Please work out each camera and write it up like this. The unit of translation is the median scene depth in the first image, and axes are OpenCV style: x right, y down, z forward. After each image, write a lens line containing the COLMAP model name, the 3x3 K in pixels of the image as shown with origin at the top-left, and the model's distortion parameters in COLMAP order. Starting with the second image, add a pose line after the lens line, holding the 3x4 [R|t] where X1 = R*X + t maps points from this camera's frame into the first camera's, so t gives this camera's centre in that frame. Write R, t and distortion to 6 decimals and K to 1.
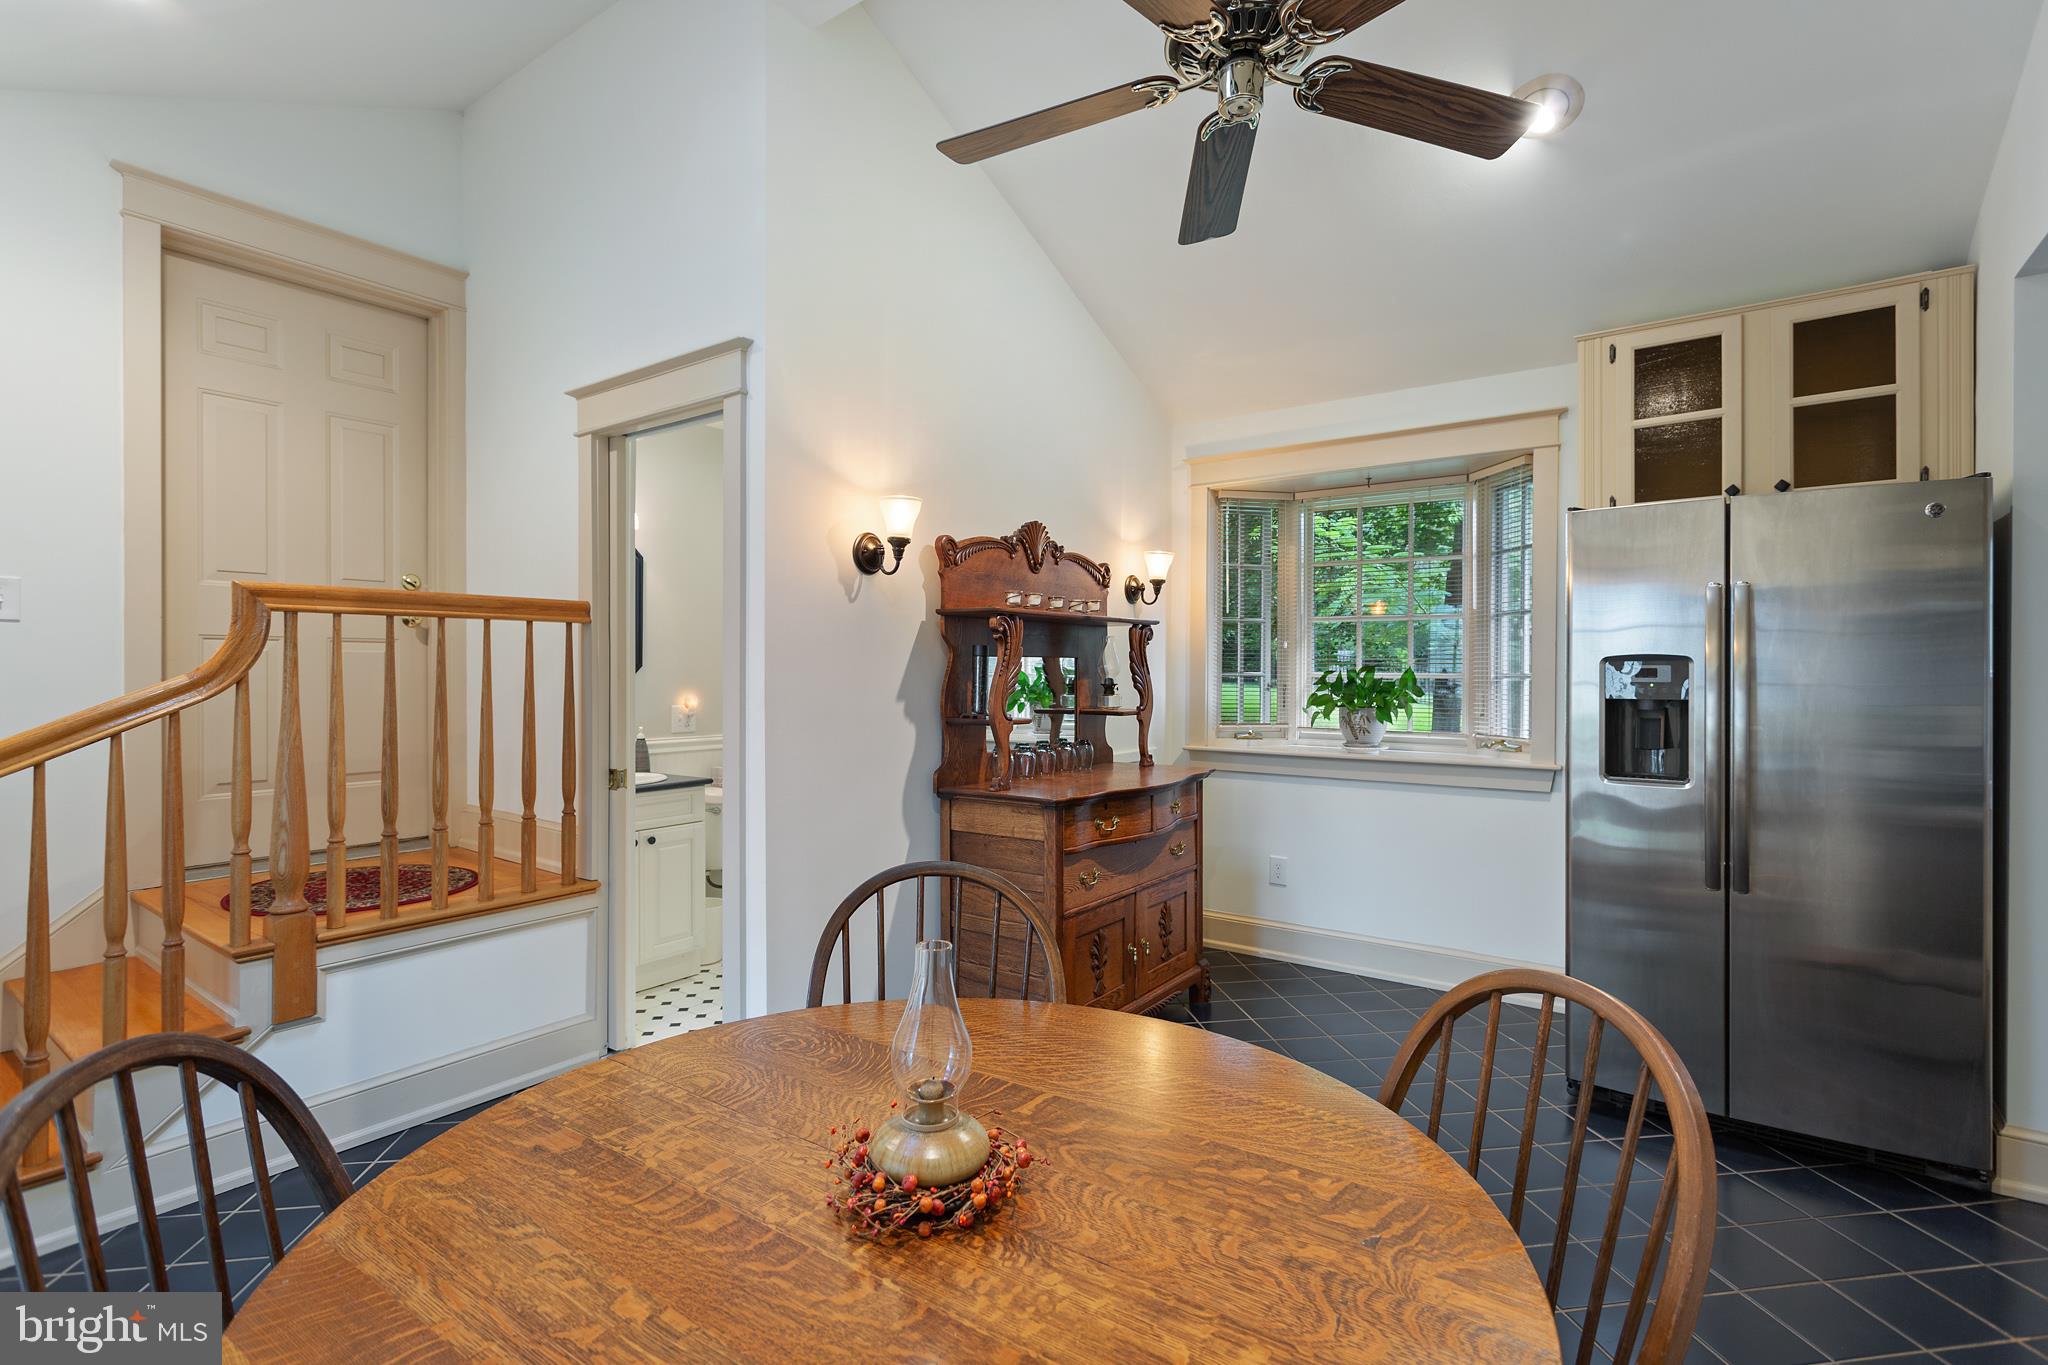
lens RADIAL K [[967.4, 0, 1029.1], [0, 967.4, 676.8], [0, 0, 1]] dist [-0.001617, -0.000005]
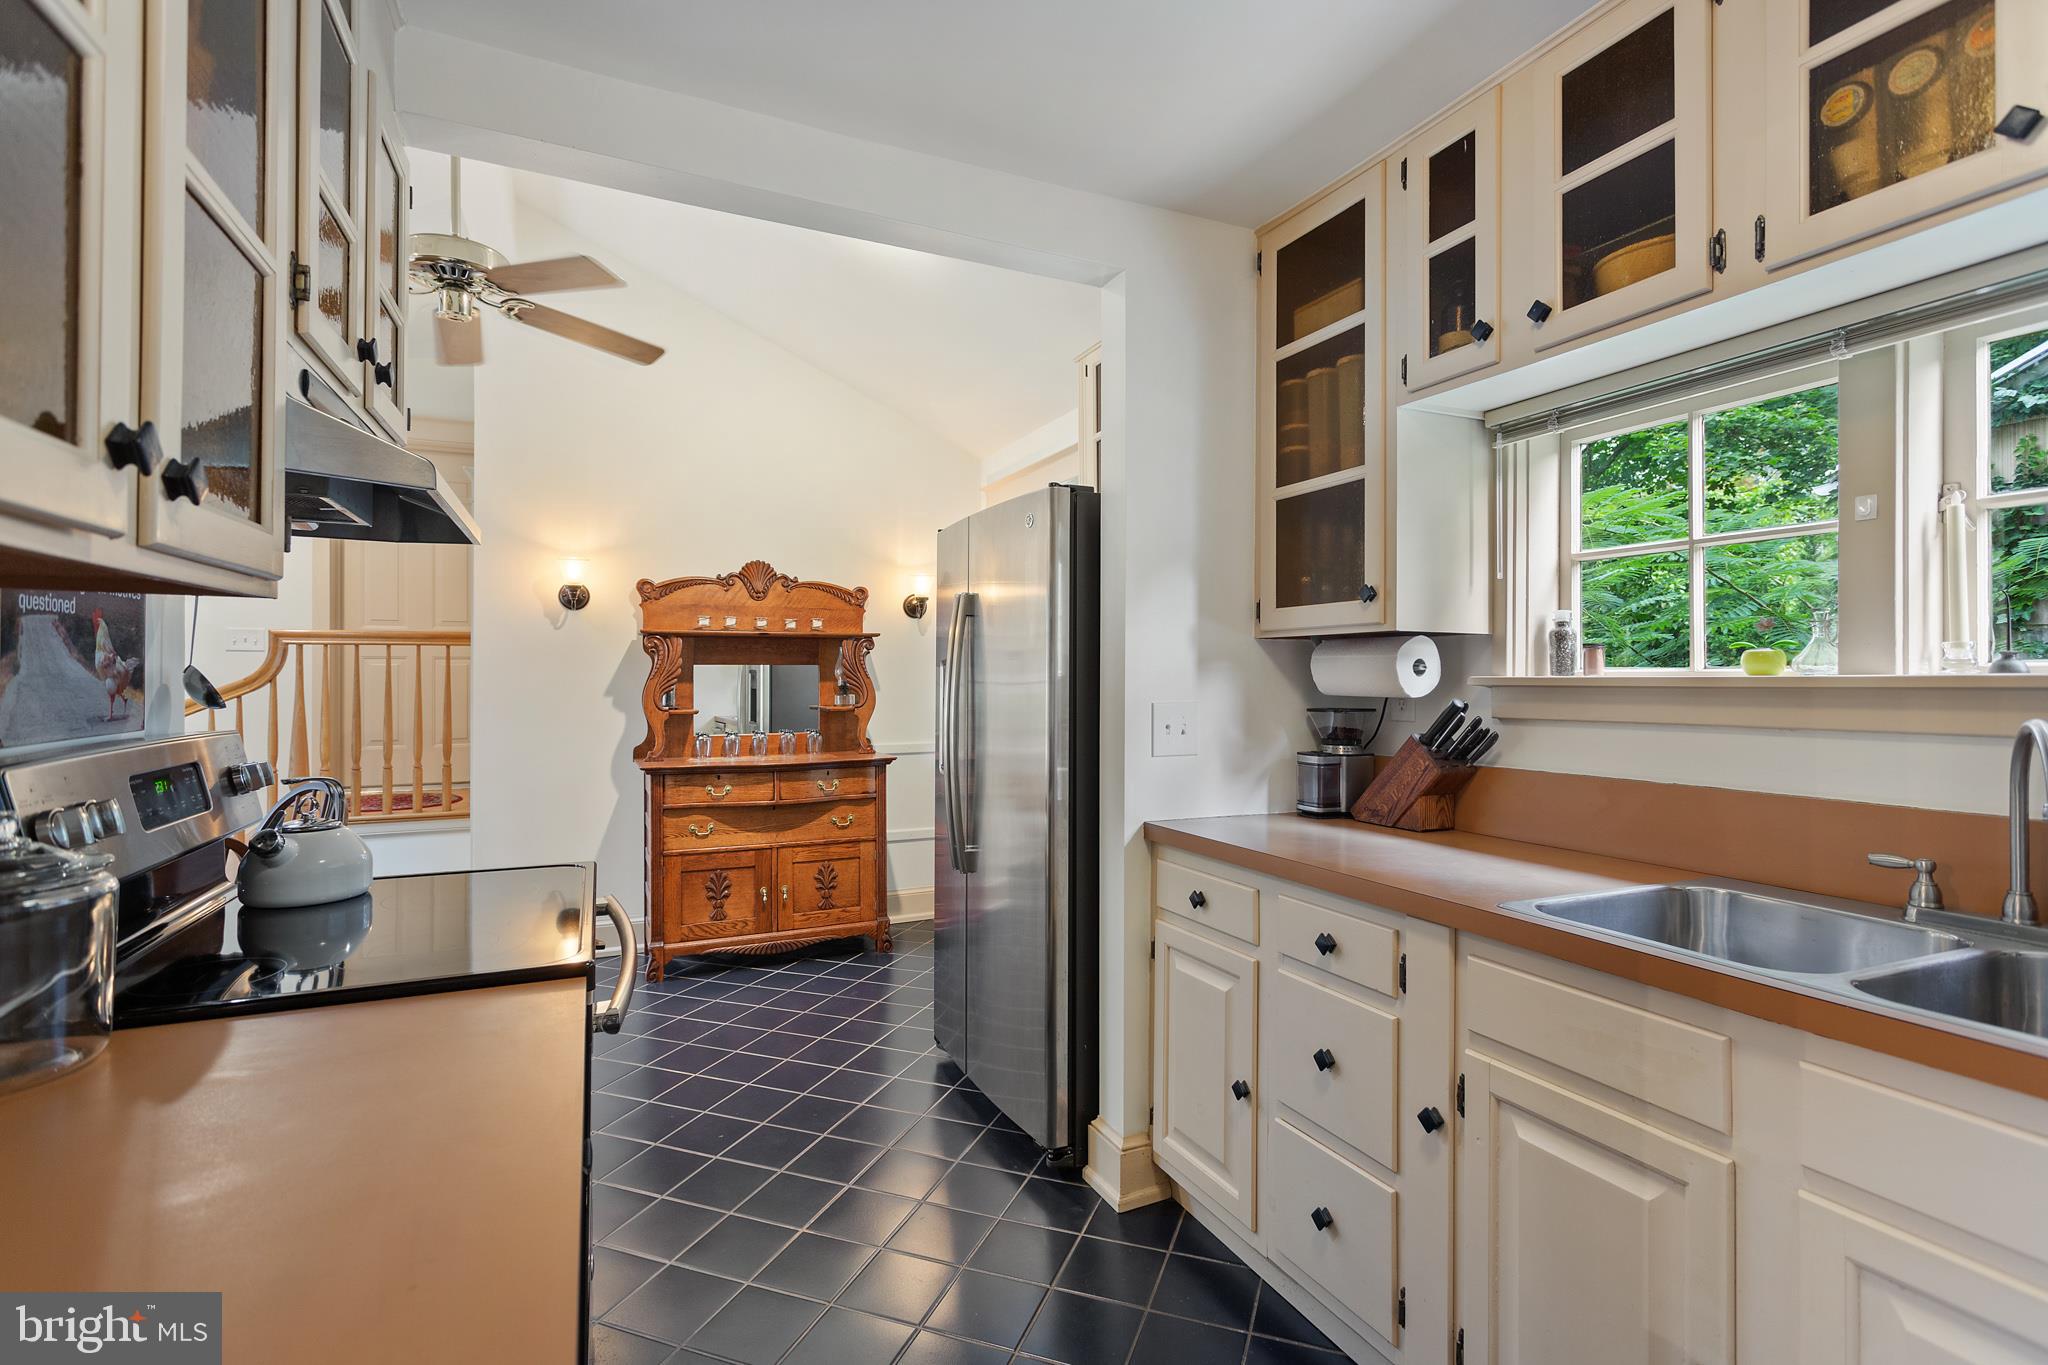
lens RADIAL K [[967.4, 0, 1018.4], [0, 967.4, 678.5], [0, 0, 1]] dist [-0.001617, -0.000005]
pose [[0.854708, -0.001054, -0.519108, 1.103603], [-0.004013, 0.999955, -0.008637, 0.008193], [0.519094, 0.009465, 0.854665, 0.079145]]
